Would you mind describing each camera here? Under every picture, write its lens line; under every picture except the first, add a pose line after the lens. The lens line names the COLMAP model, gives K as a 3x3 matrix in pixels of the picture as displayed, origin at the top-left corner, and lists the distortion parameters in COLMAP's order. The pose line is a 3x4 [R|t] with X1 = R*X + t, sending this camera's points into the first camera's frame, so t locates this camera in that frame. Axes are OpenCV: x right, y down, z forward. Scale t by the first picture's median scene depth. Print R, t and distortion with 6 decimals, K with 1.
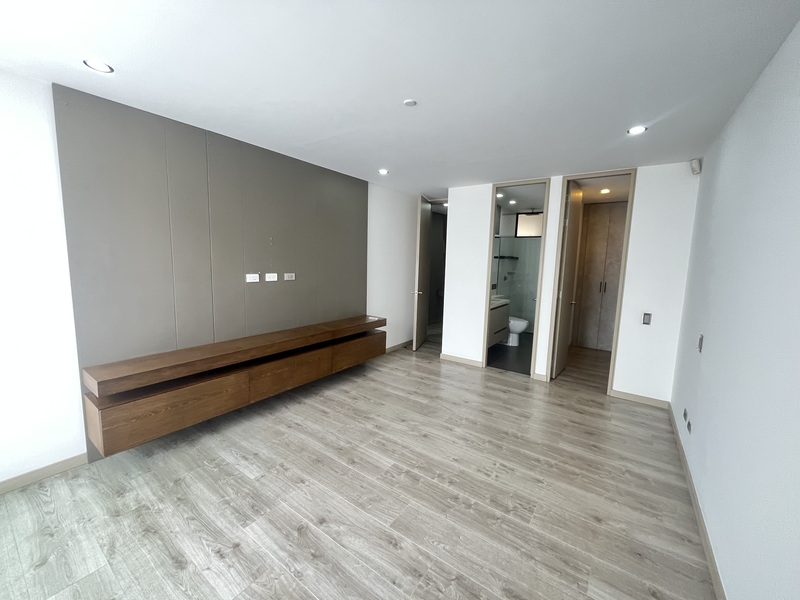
lens RADIAL K [[322.7, 0, 398.4], [0, 322.7, 297.1], [0, 0, 1]] dist [-0.000501, 0.000127]
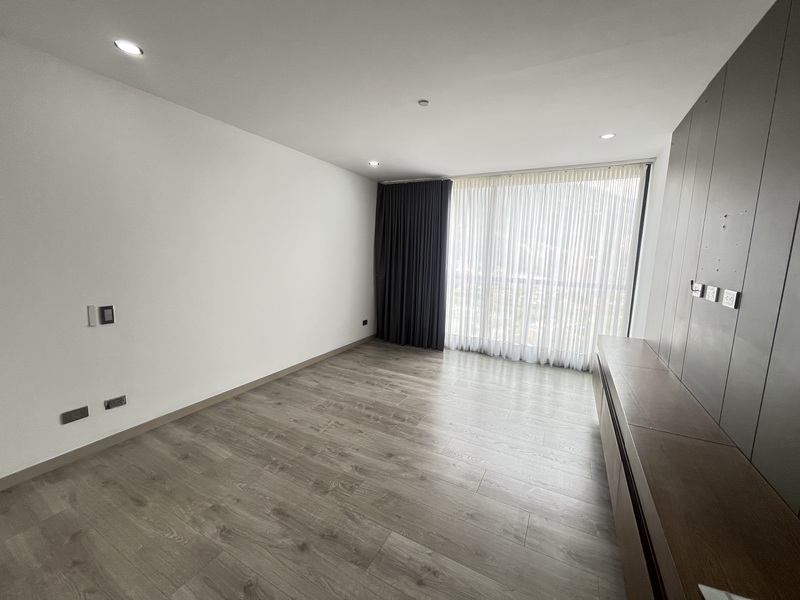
lens RADIAL K [[322.7, 0, 401.2], [0, 322.7, 296.8], [0, 0, 1]] dist [-0.000501, 0.000127]
pose [[-0.989090, -0.037752, -0.142394, 0.226957], [-0.073330, 0.964513, 0.253648, -0.213839], [0.127765, 0.261322, -0.956758, 2.038267]]
